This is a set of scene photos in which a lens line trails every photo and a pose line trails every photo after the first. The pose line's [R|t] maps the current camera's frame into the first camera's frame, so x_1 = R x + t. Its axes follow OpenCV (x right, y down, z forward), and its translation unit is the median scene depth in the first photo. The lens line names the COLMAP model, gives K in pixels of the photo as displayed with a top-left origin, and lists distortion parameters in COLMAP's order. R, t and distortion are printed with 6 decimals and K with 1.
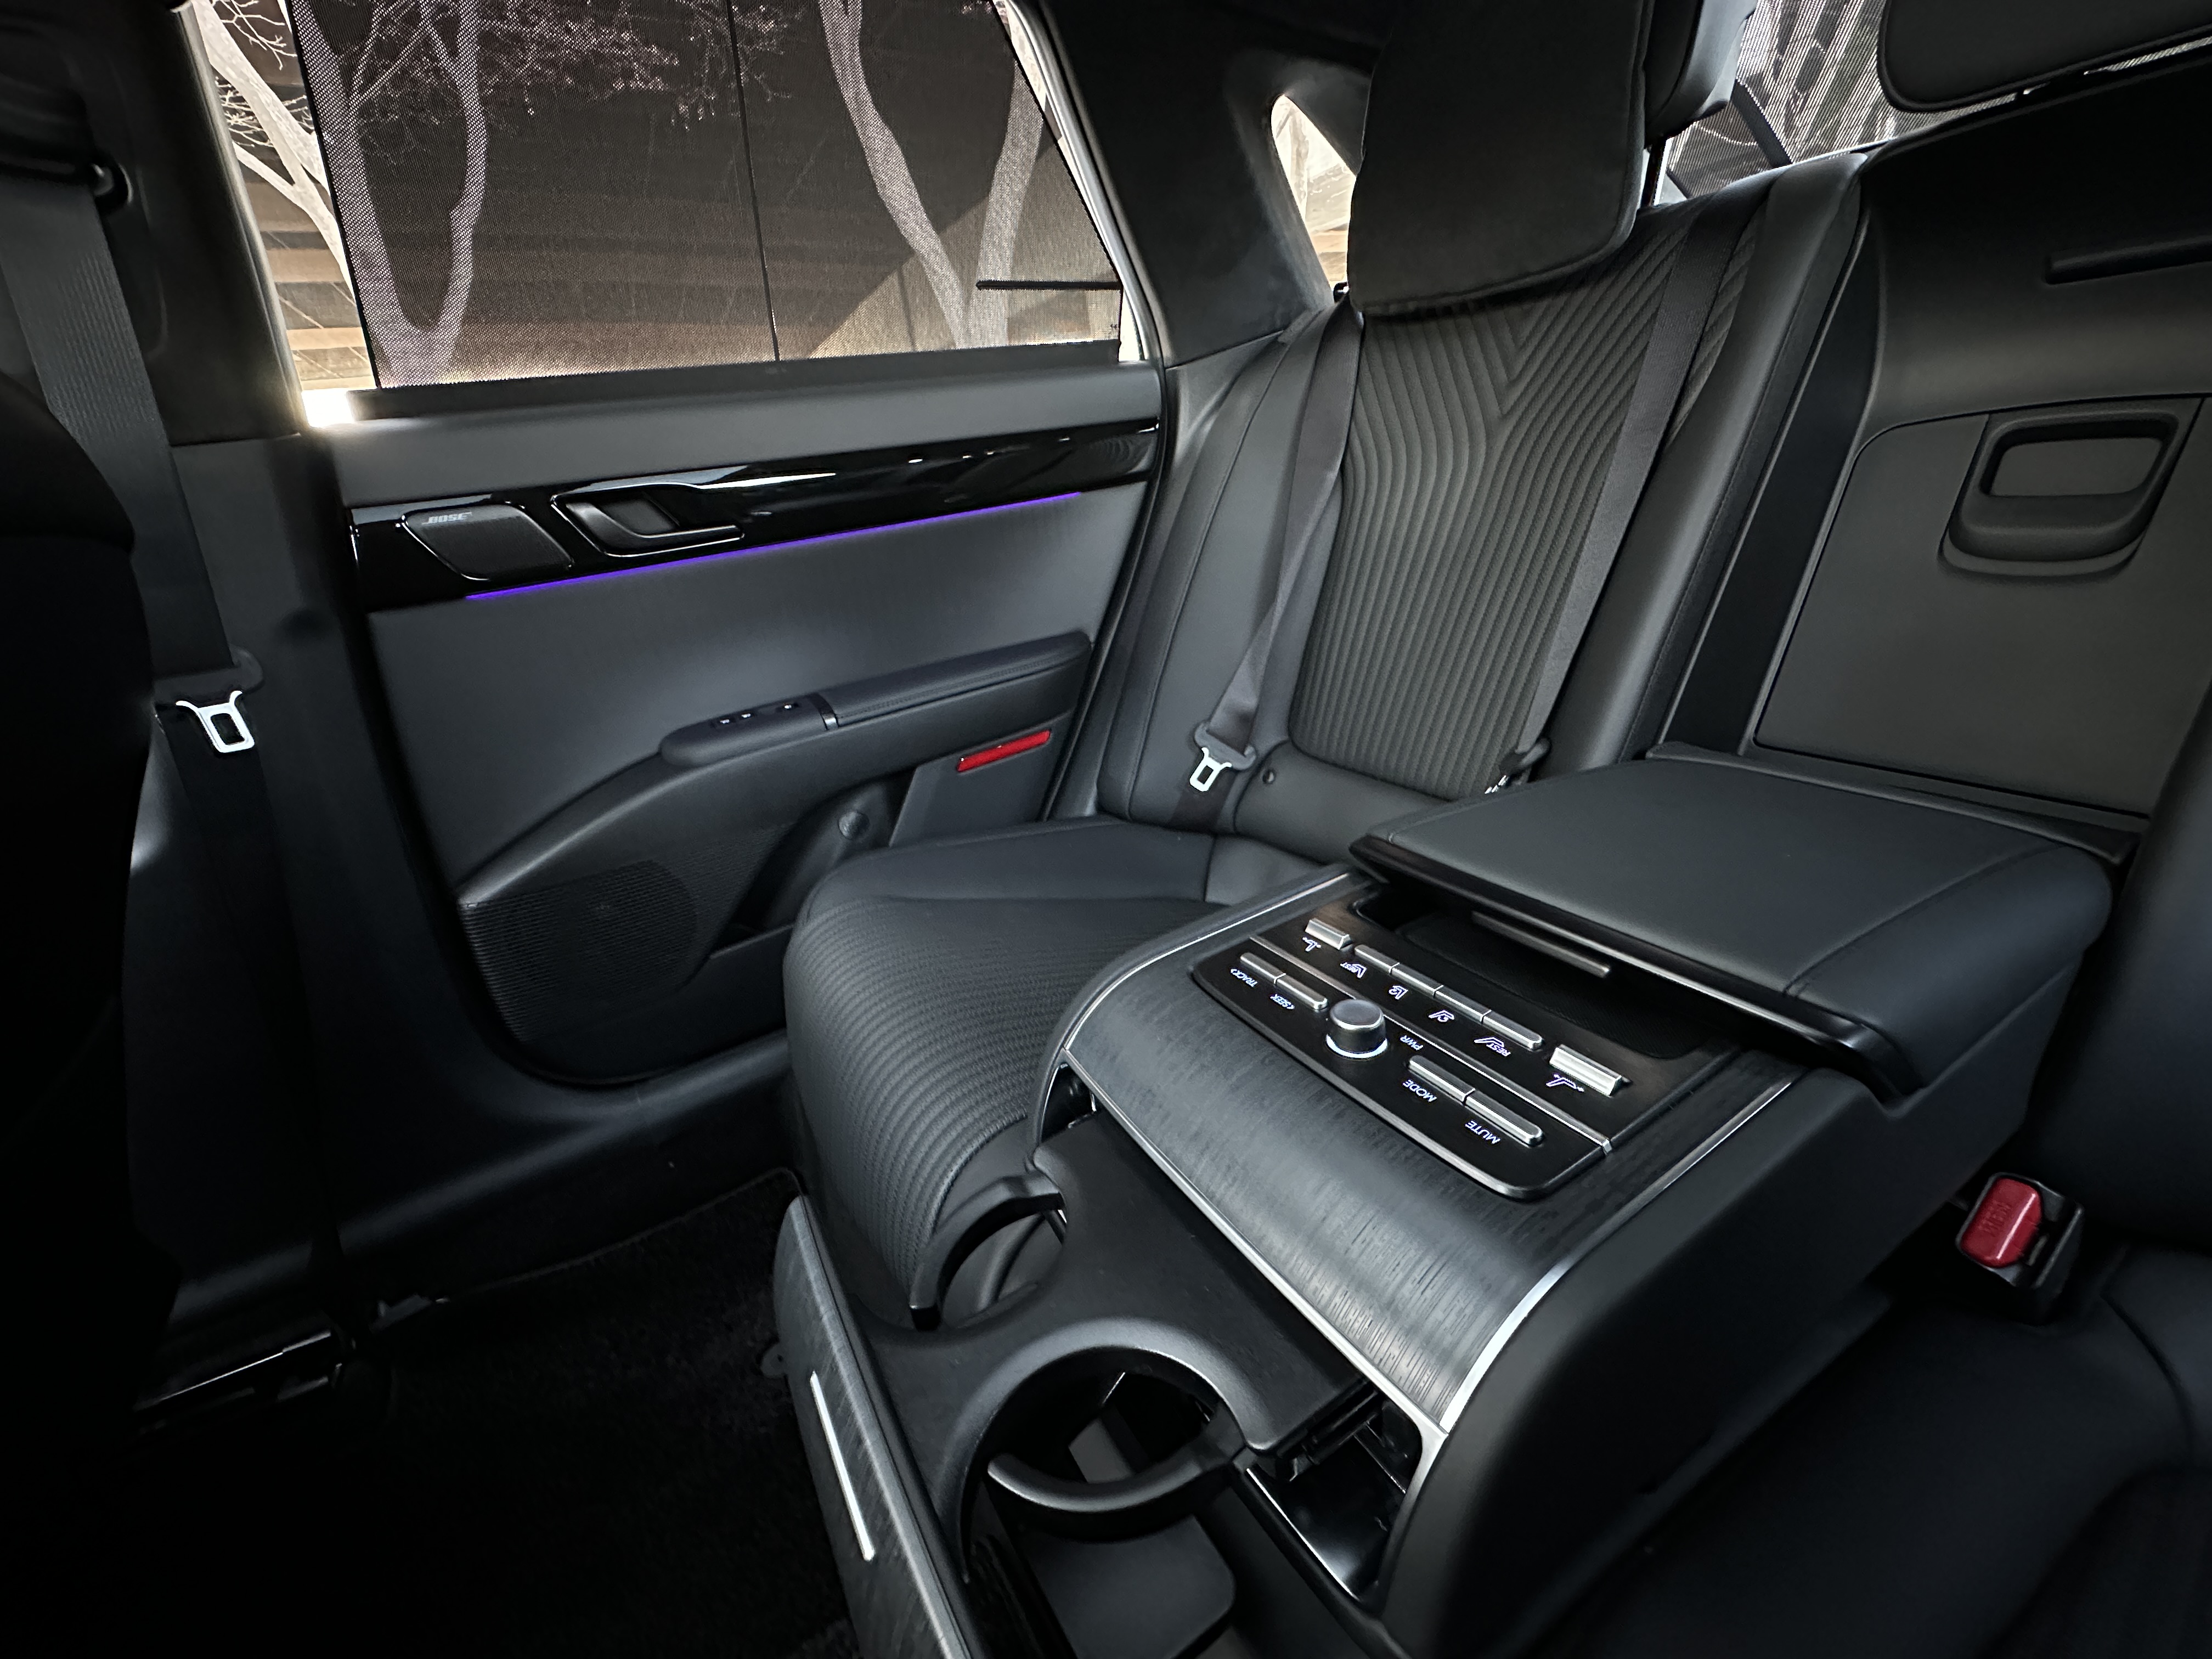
lens RADIAL K [[885.8, 0, 1106.0], [0, 885.8, 829.5], [0, 0, 1]] dist [0.000952, -0.000126]
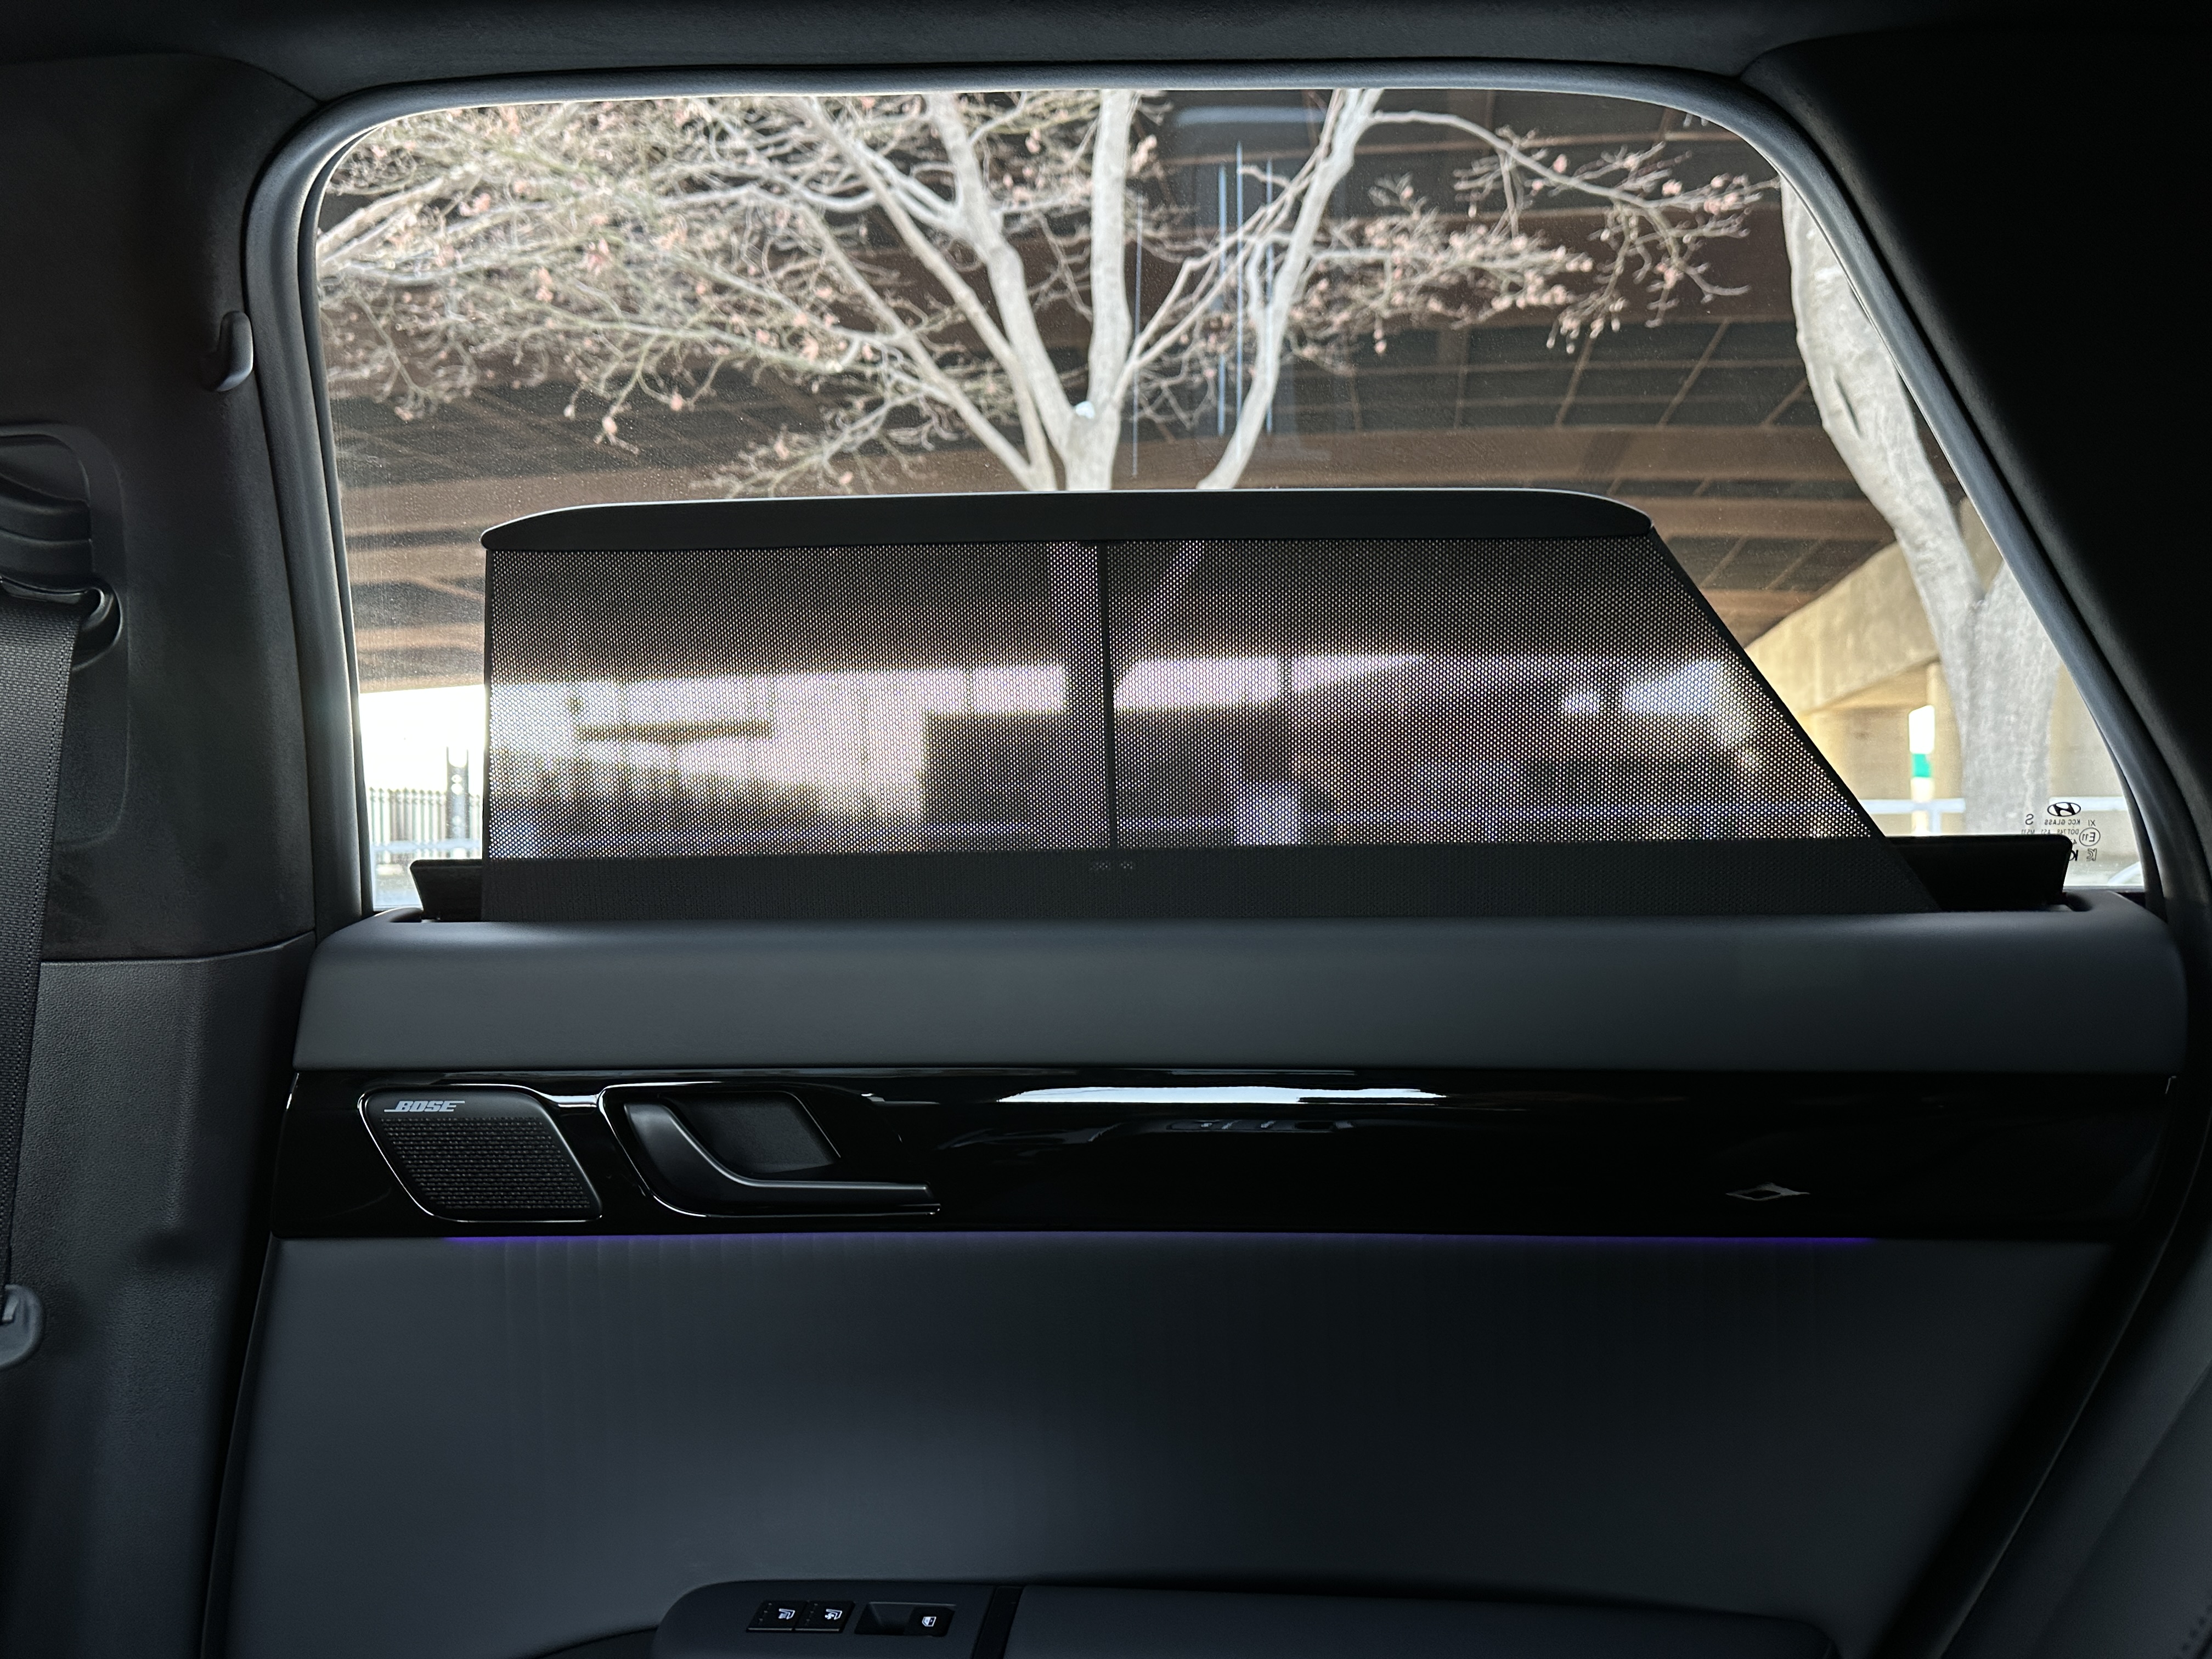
lens RADIAL K [[1593.7, 0, 1111.4], [0, 1593.7, 836.4], [0, 0, 1]] dist [-0.000988, -0.041263]
pose [[0.777763, 0.100001, -0.620552, 0.027749], [-0.312421, 0.918177, -0.243607, -0.070501], [0.545416, 0.383342, 0.745366, 0.080257]]
